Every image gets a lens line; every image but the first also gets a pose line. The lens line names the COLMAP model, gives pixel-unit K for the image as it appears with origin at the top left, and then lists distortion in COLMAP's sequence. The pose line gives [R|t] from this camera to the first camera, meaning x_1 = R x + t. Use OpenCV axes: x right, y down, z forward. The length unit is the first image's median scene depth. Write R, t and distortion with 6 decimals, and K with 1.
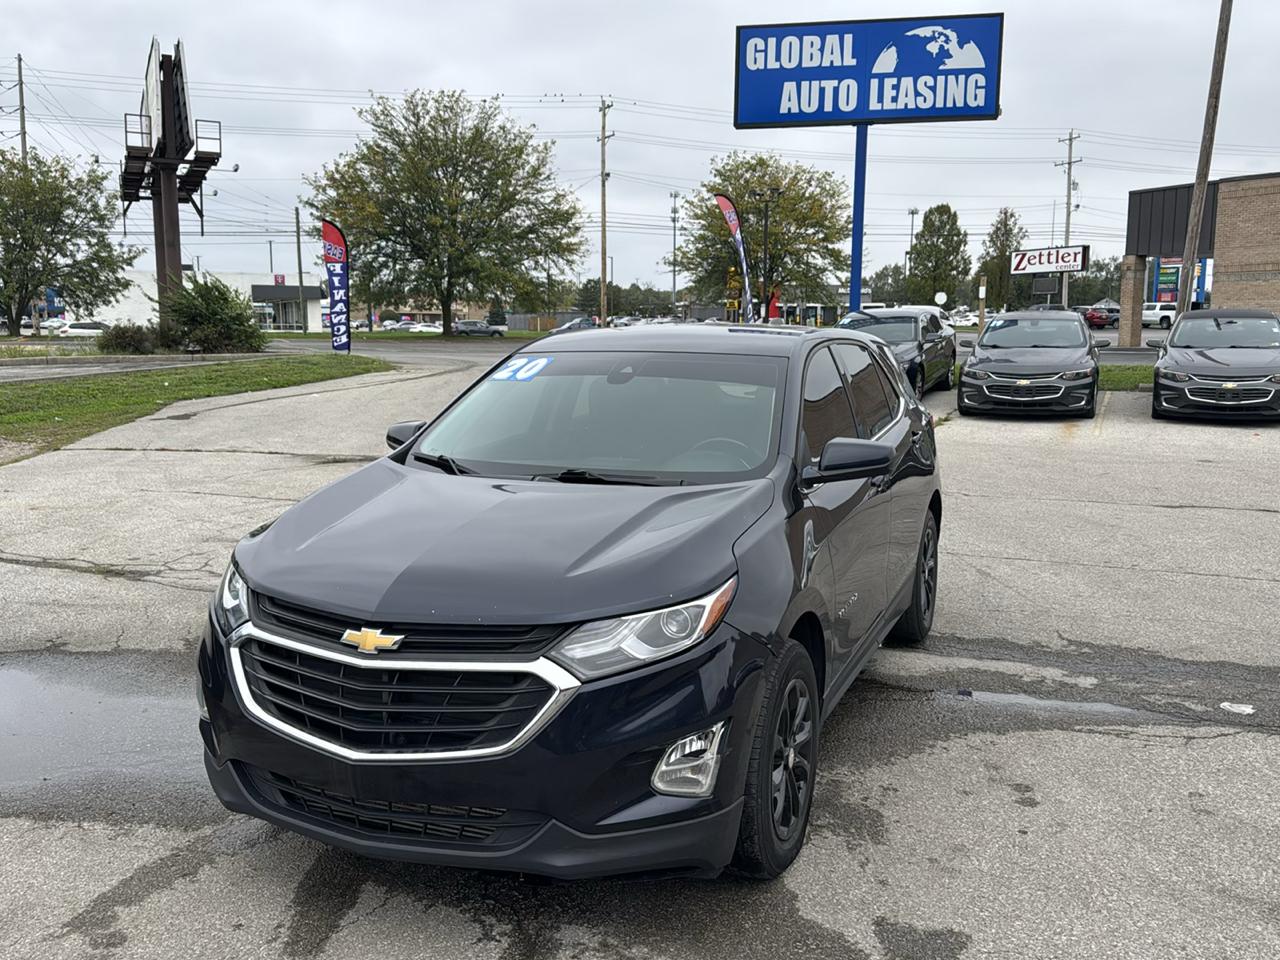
lens RADIAL K [[1135.5, 0, 641.3], [0, 1135.5, 502.0], [0, 0, 1]] dist [0.176801, -0.372208]
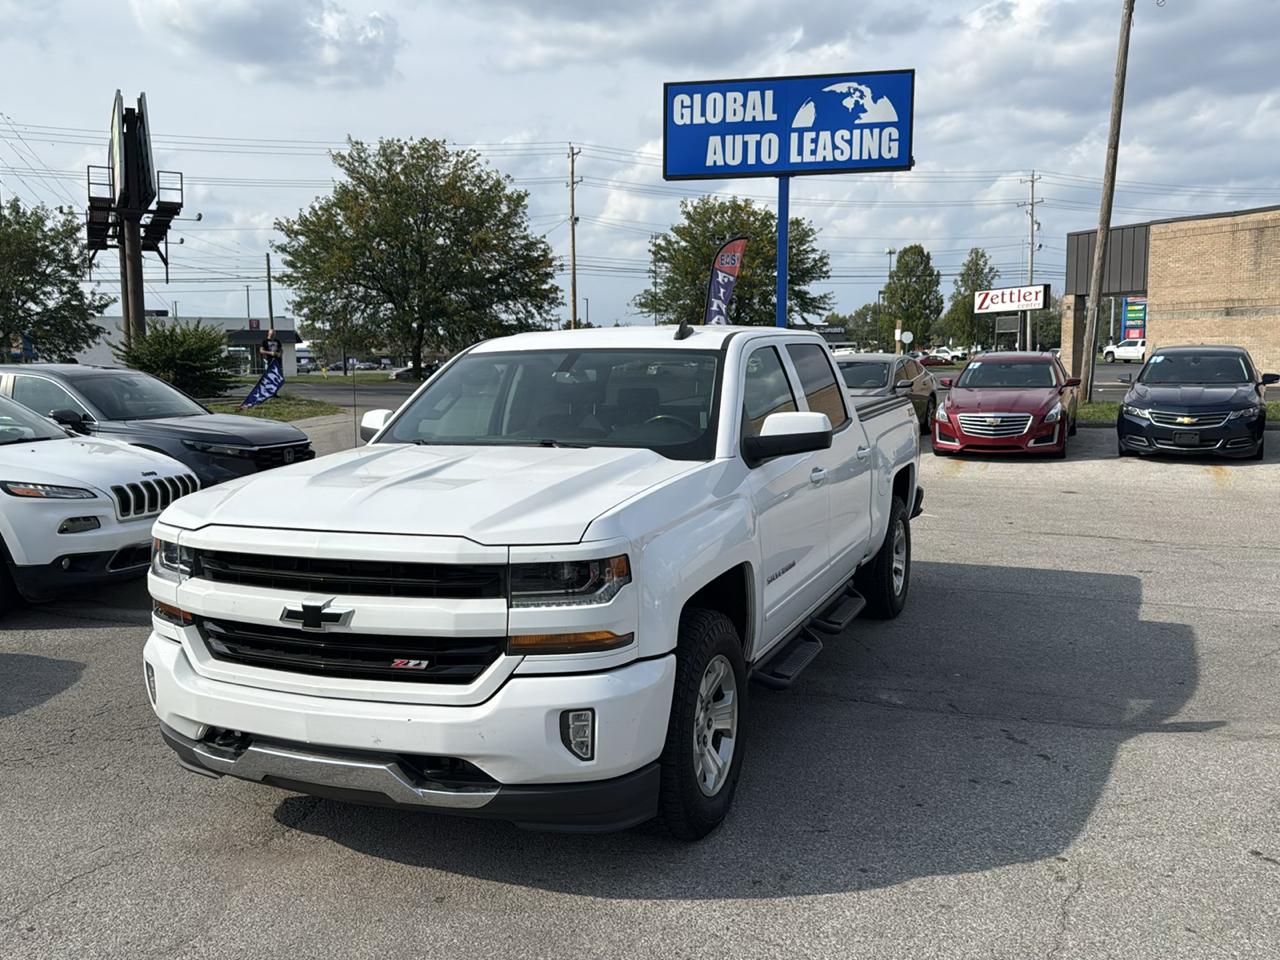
lens RADIAL K [[1132.2, 0, 644.1], [0, 1132.2, 525.1], [0, 0, 1]] dist [0.156052, -0.275980]
pose [[0.999811, -0.012208, 0.015099, 0.035810], [0.012421, 0.999824, -0.014086, 0.002657], [-0.014925, 0.014270, 0.999787, -0.029135]]
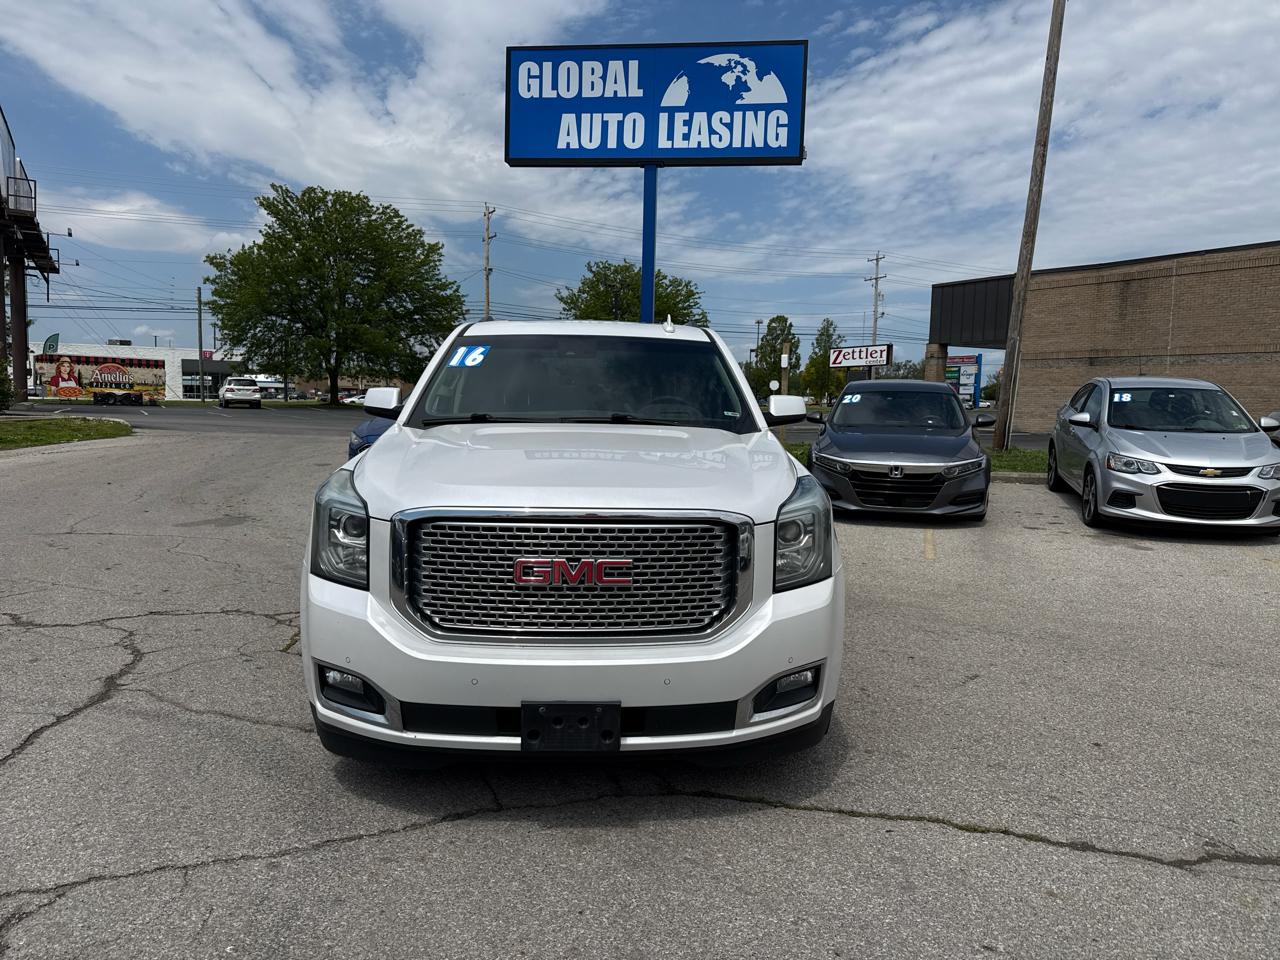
lens RADIAL K [[927.0, 0, 628.7], [0, 927.0, 514.0], [0, 0, 1]] dist [0.012658, 0.002520]
pose [[0.995612, 0.008871, 0.093159, 0.090205], [-0.005456, 0.999306, -0.036852, -0.031619], [-0.093422, 0.036182, 0.994969, 0.255693]]
